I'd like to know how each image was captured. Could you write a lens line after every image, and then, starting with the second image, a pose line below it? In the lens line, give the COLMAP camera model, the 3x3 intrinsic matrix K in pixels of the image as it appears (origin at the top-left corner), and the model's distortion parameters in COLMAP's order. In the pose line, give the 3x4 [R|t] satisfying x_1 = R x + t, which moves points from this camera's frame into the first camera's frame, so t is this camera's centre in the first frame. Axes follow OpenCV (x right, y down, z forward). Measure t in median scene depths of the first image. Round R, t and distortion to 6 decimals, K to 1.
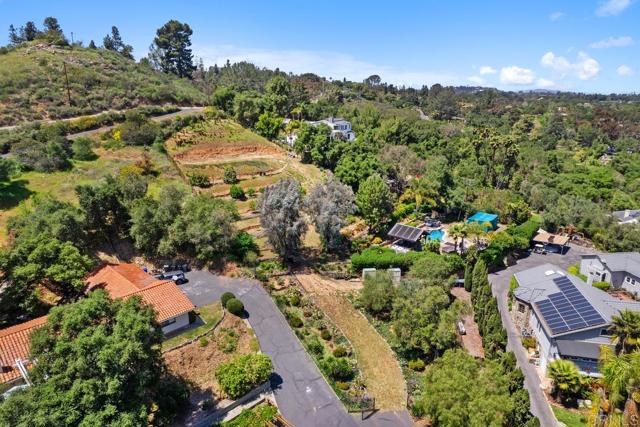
lens RADIAL K [[413.7, 0, 320.0], [0, 413.7, 213.5], [0, 0, 1]] dist [-0.081878, 0.078429]
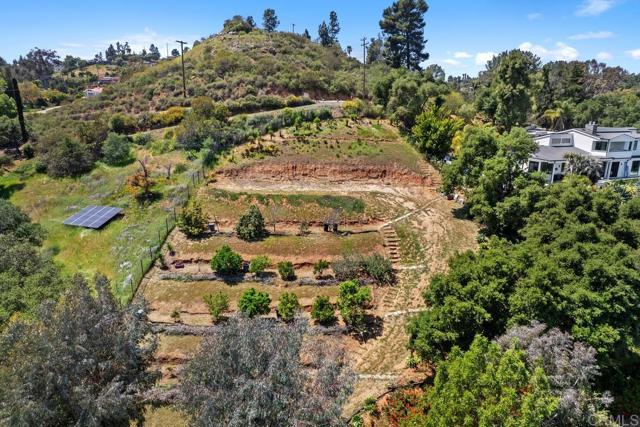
lens RADIAL K [[413.7, 0, 320.0], [0, 413.7, 213.5], [0, 0, 1]] dist [-0.081878, 0.078429]
pose [[0.748560, 0.165888, -0.641981, 0.163893], [-0.180984, 0.982552, 0.042862, -0.136727], [0.637889, 0.084104, 0.765522, 0.652617]]
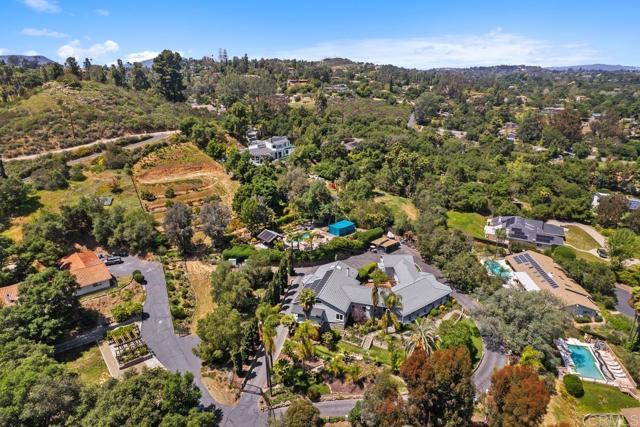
lens RADIAL K [[413.7, 0, 320.0], [0, 413.7, 213.5], [0, 0, 1]] dist [-0.081878, 0.078429]
pose [[0.995258, 0.026459, -0.093602, 0.459402], [-0.021423, 0.998289, 0.054405, -0.105372], [0.094881, -0.052142, 0.994122, -0.426406]]
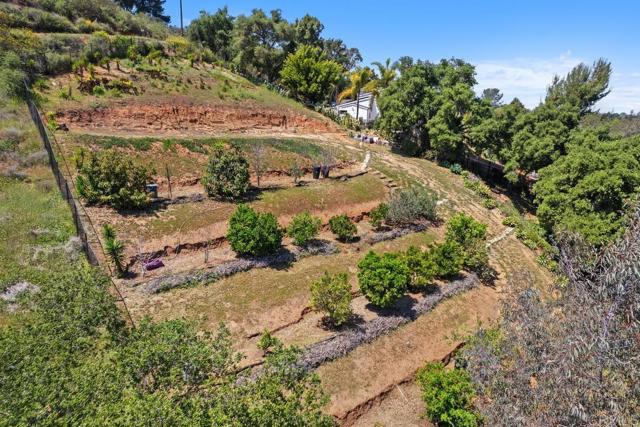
lens RADIAL K [[428.9, 0, 320.0], [0, 428.9, 213.5], [0, 0, 1]] dist [-0.039577, 0.000349]
pose [[0.999143, 0.023536, 0.034040, -0.158773], [-0.022172, 0.998958, -0.039883, -0.050788], [-0.034944, 0.039094, 0.998624, 0.673898]]
